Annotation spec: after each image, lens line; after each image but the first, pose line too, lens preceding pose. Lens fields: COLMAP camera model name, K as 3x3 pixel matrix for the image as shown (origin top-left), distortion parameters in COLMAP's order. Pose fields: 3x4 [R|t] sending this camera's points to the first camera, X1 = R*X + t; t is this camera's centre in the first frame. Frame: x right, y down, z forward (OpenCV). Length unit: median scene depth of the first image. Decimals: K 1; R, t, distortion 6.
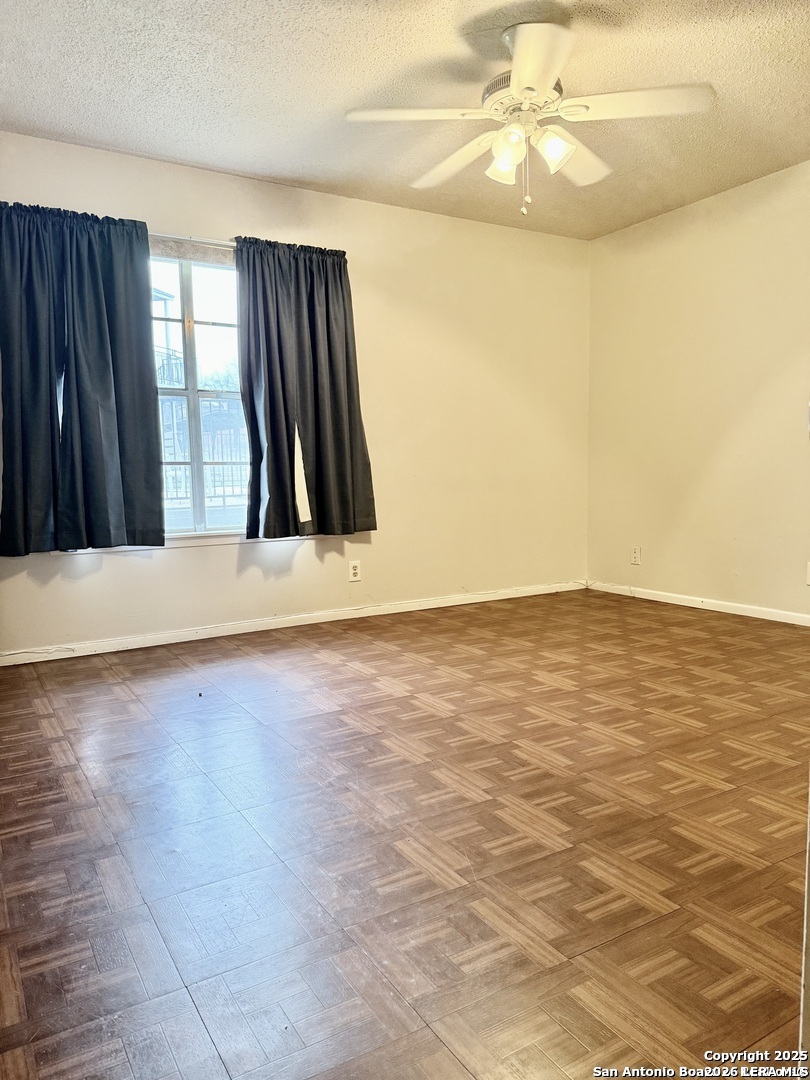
lens RADIAL K [[756.8, 0, 405.0], [0, 756.8, 540.0], [0, 0, 1]] dist [0.067710, -0.094175]
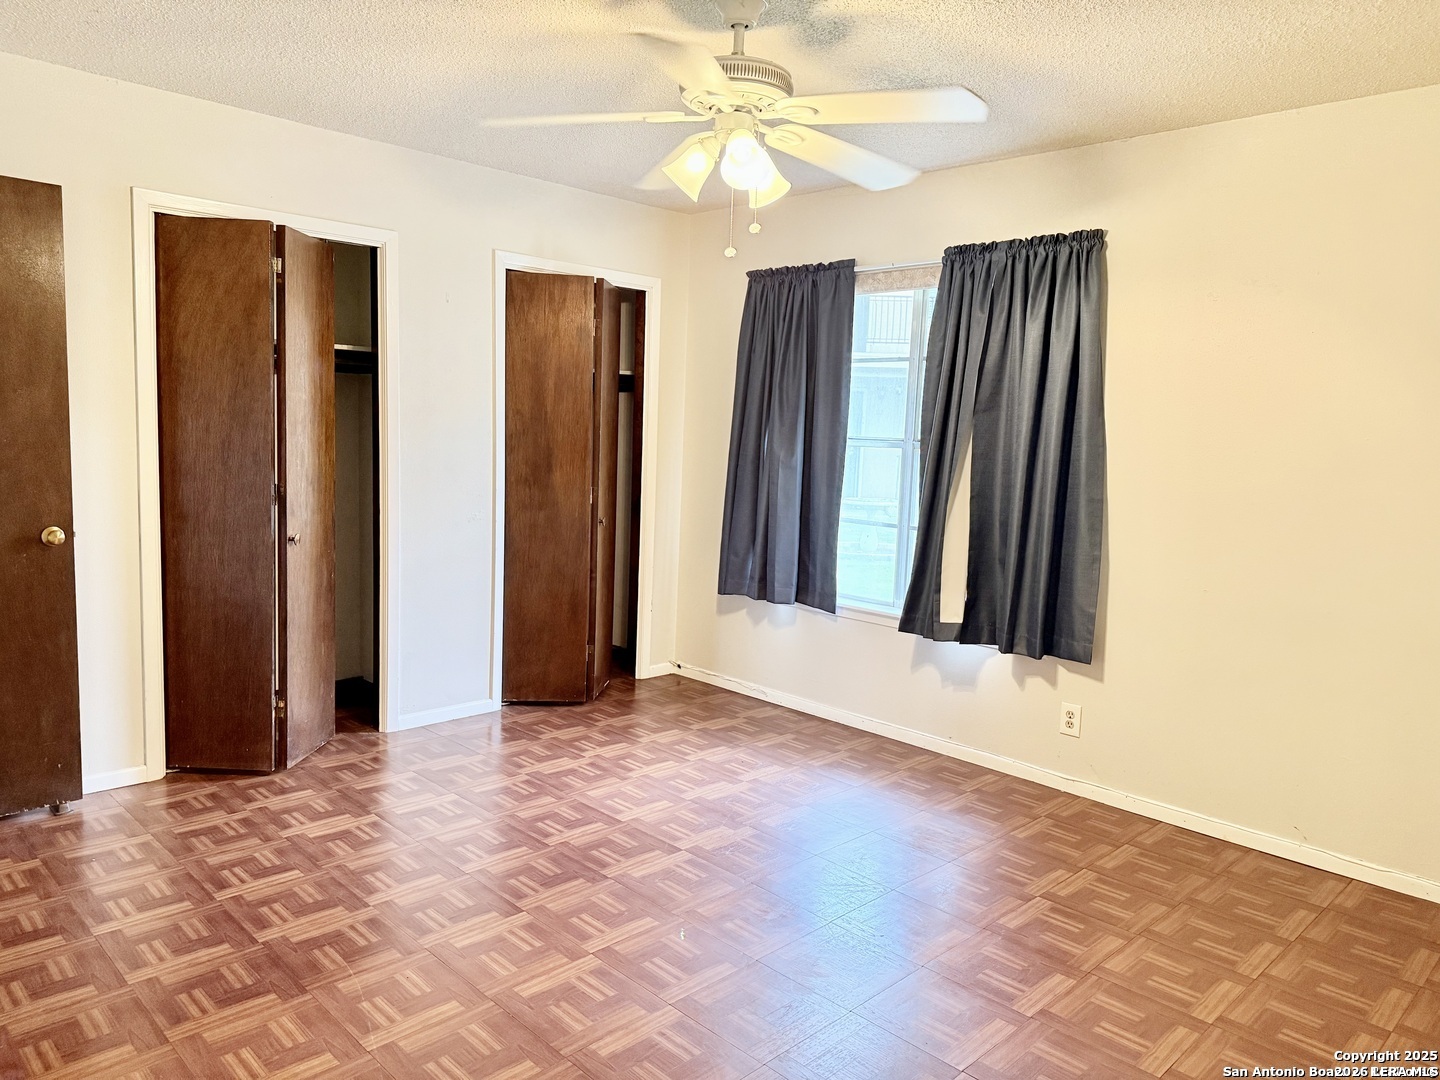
lens RADIAL K [[1011.3, 0, 720.0], [0, 1011.3, 540.0], [0, 0, 1]] dist [0.058262, -0.074003]
pose [[0.217363, 0.142656, -0.965610, 1.181691], [-0.126425, 0.985044, 0.117069, -0.298732], [0.967869, 0.096630, 0.232147, 0.856944]]
